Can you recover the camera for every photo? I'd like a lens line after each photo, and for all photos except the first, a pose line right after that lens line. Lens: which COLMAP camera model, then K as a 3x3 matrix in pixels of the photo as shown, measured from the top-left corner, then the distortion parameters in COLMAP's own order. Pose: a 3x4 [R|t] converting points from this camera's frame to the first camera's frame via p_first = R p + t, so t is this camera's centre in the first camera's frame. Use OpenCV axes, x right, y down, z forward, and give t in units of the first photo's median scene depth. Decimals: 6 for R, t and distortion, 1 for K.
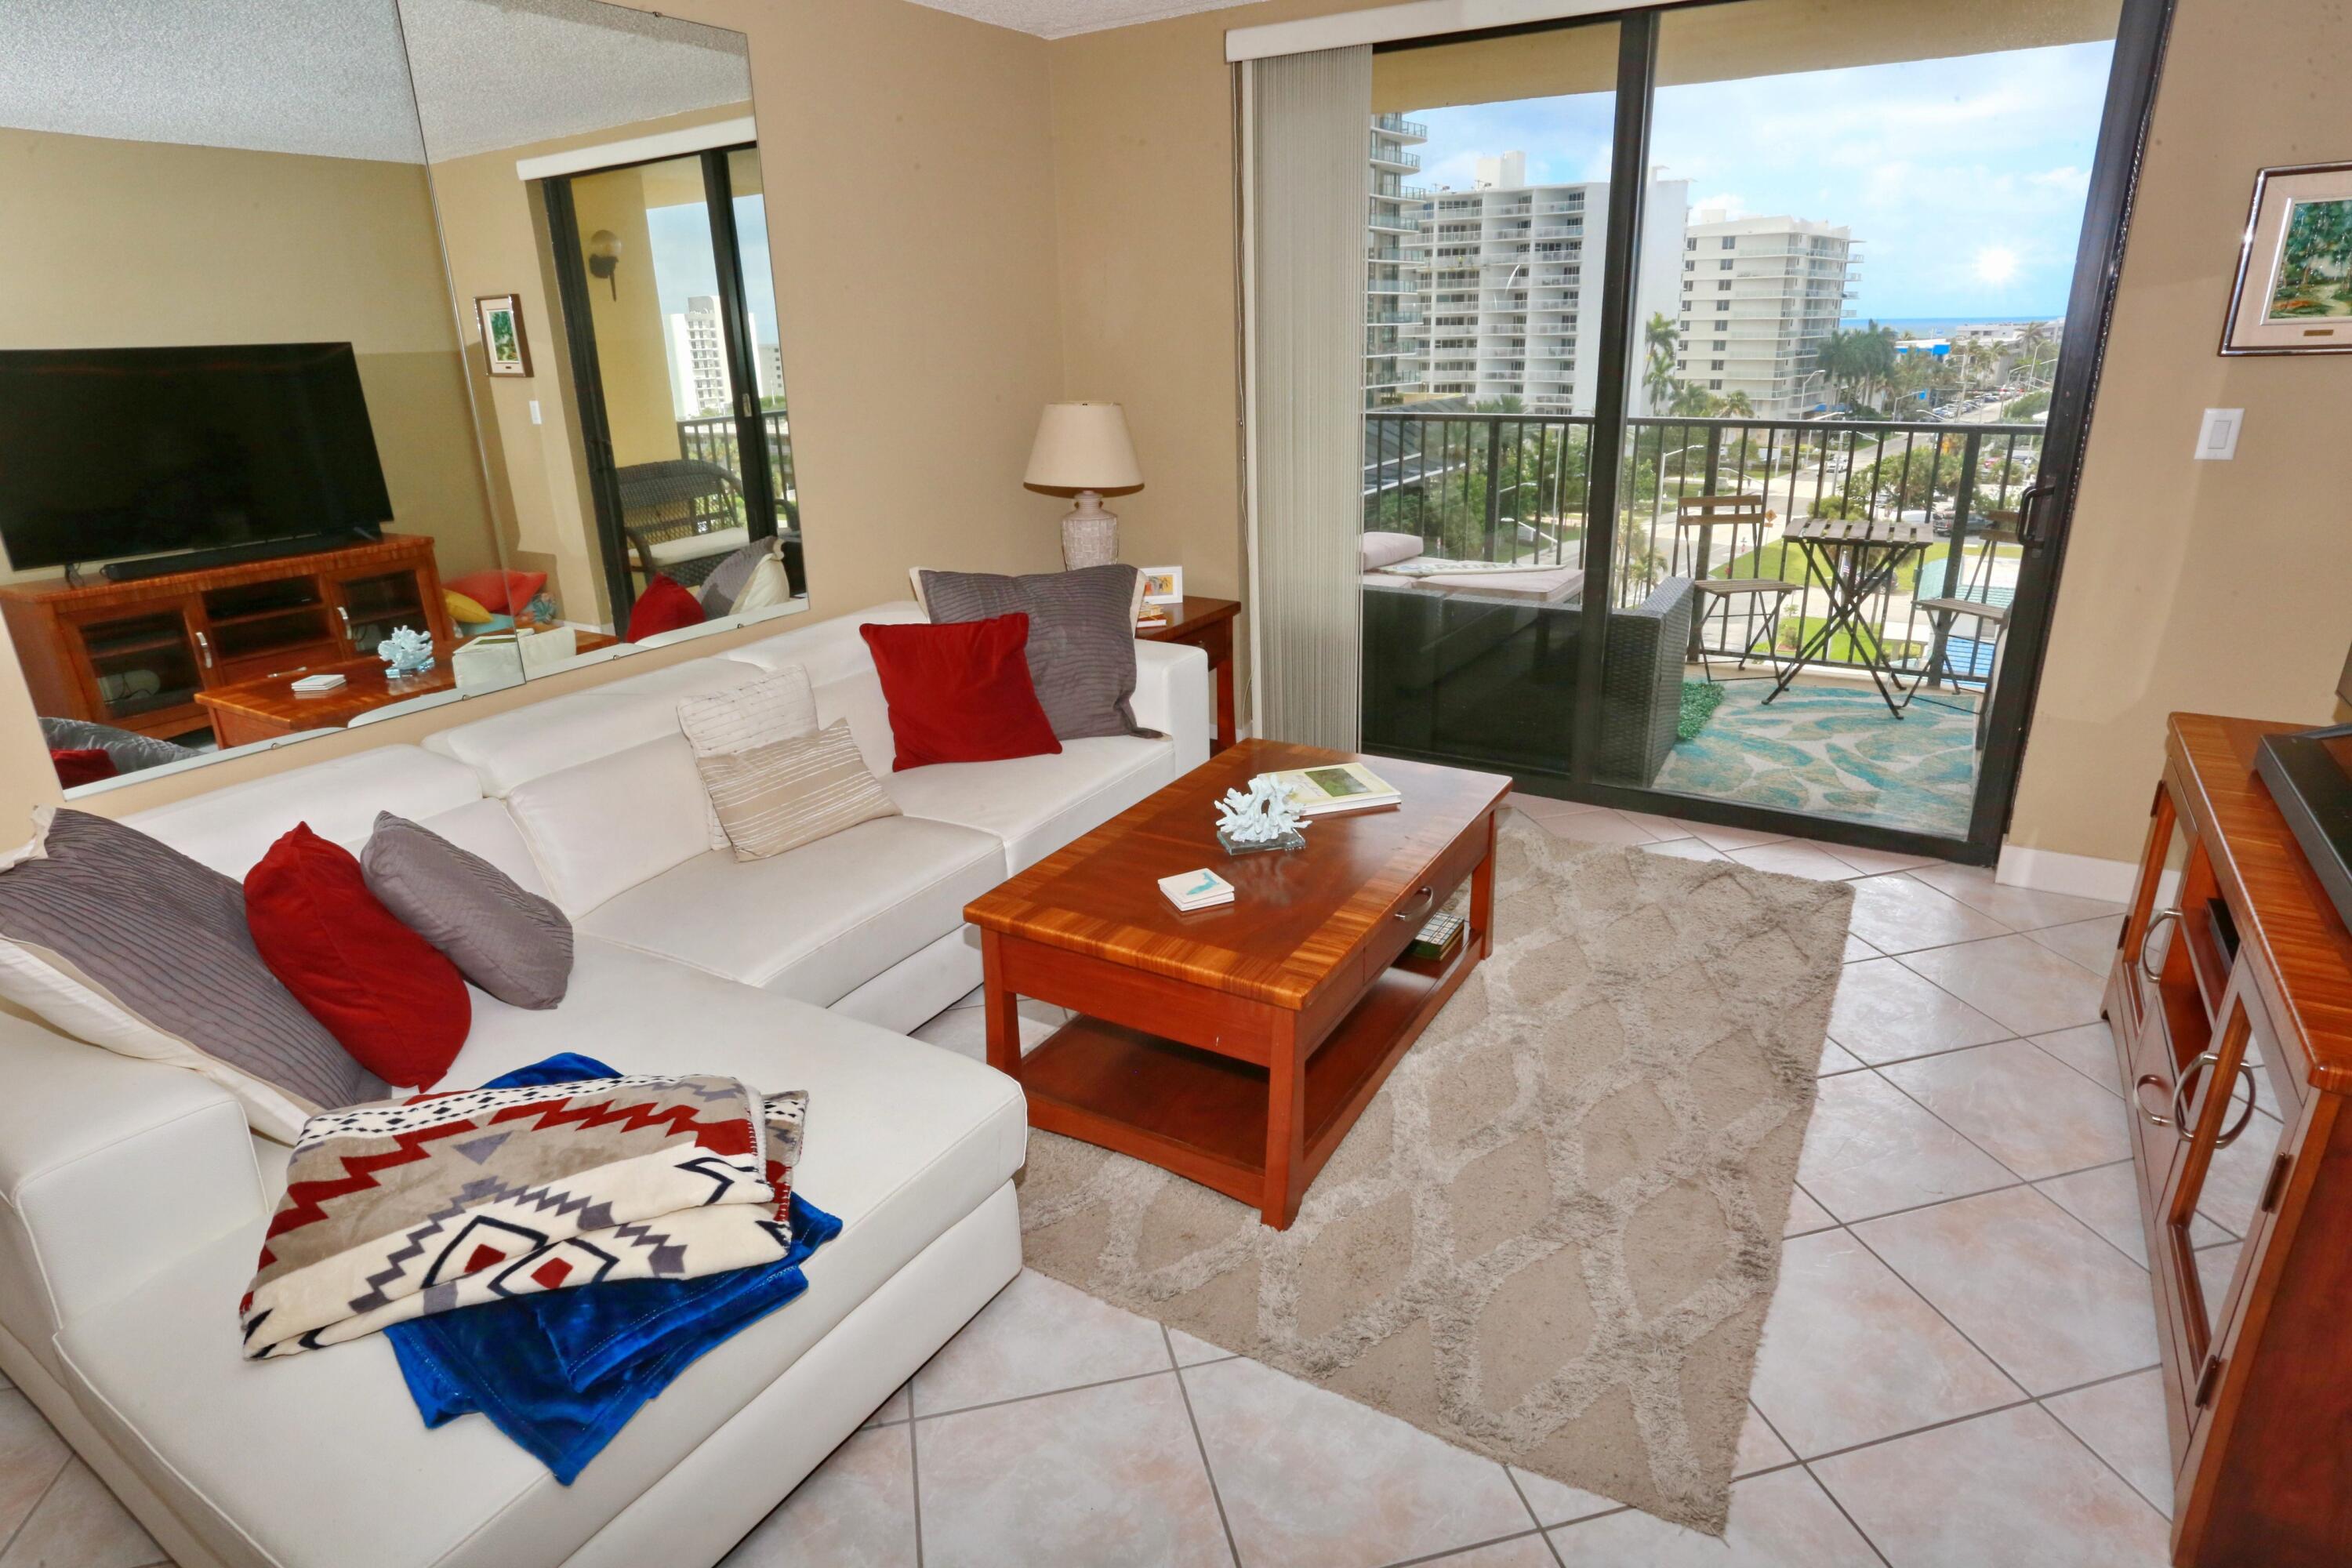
lens RADIAL K [[1286.7, 0, 1190.4], [0, 1286.7, 773.9], [0, 0, 1]] dist [-0.063219, 0.039923]
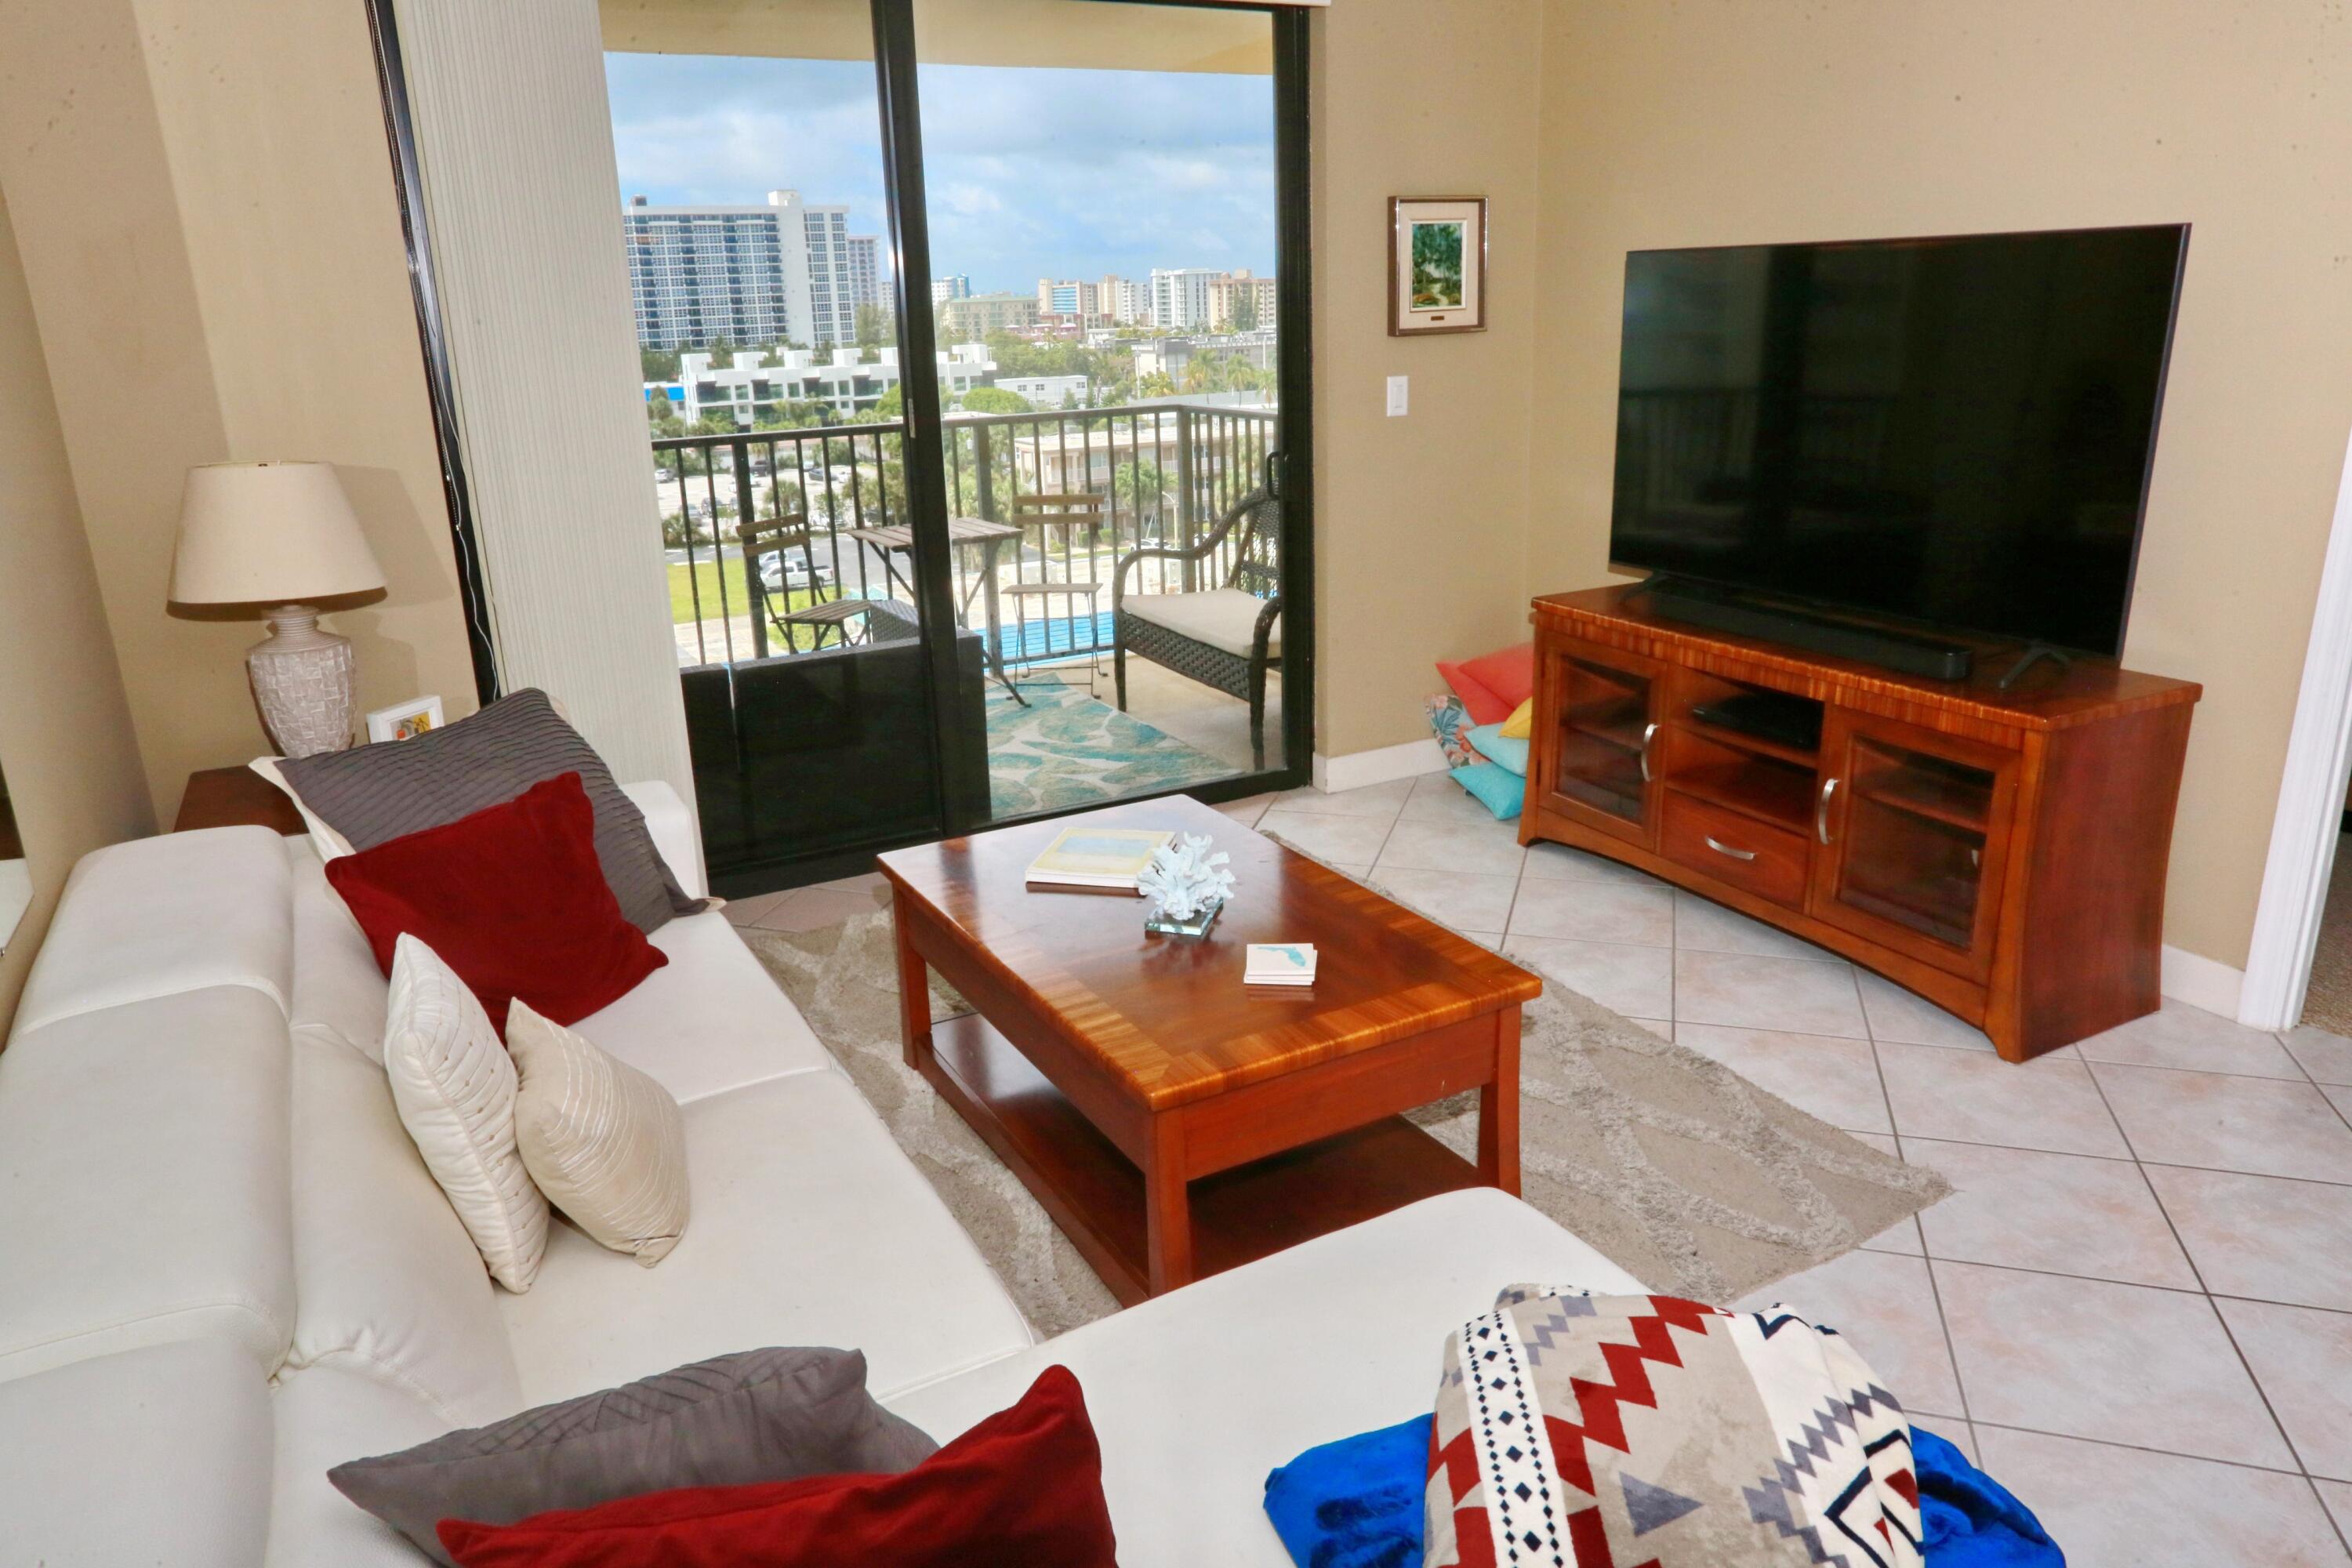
lens RADIAL K [[1568.2, 0, 1176.0], [0, 1568.2, 784.0], [0, 0, 1]] dist [-0.019384, 0.000740]
pose [[0.503794, -0.244537, 0.828489, -0.449198], [0.300203, 0.948877, 0.097521, -0.075464], [-0.809981, 0.199585, 0.551449, 0.241614]]
